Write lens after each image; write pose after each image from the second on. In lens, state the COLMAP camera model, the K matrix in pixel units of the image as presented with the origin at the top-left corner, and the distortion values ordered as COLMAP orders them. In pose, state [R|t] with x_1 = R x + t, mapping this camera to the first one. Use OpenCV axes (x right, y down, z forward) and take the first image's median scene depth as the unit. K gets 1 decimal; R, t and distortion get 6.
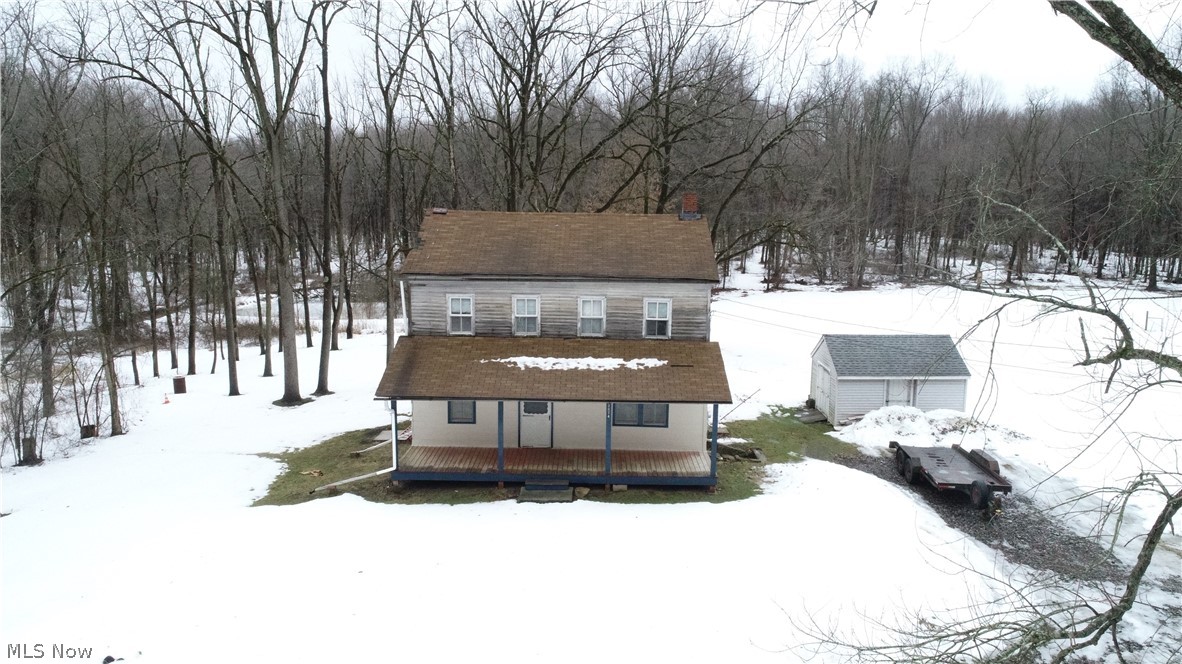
lens RADIAL K [[809.1, 0, 591.0], [0, 809.1, 332.0], [0, 0, 1]] dist [0.003223, -0.002178]
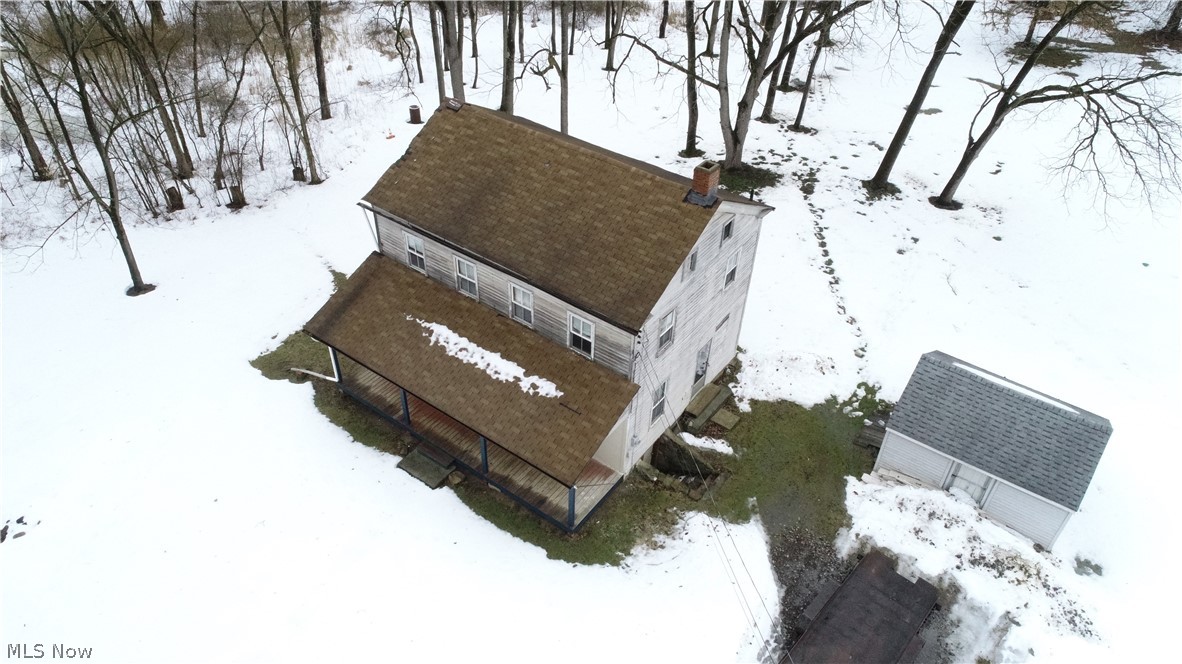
lens RADIAL K [[809.1, 0, 591.0], [0, 809.1, 332.0], [0, 0, 1]] dist [0.003223, -0.002178]
pose [[0.809219, 0.378082, -0.449687, 0.486908], [-0.107528, 0.847799, 0.519302, -0.477197], [0.577583, -0.371875, 0.726710, 0.411305]]
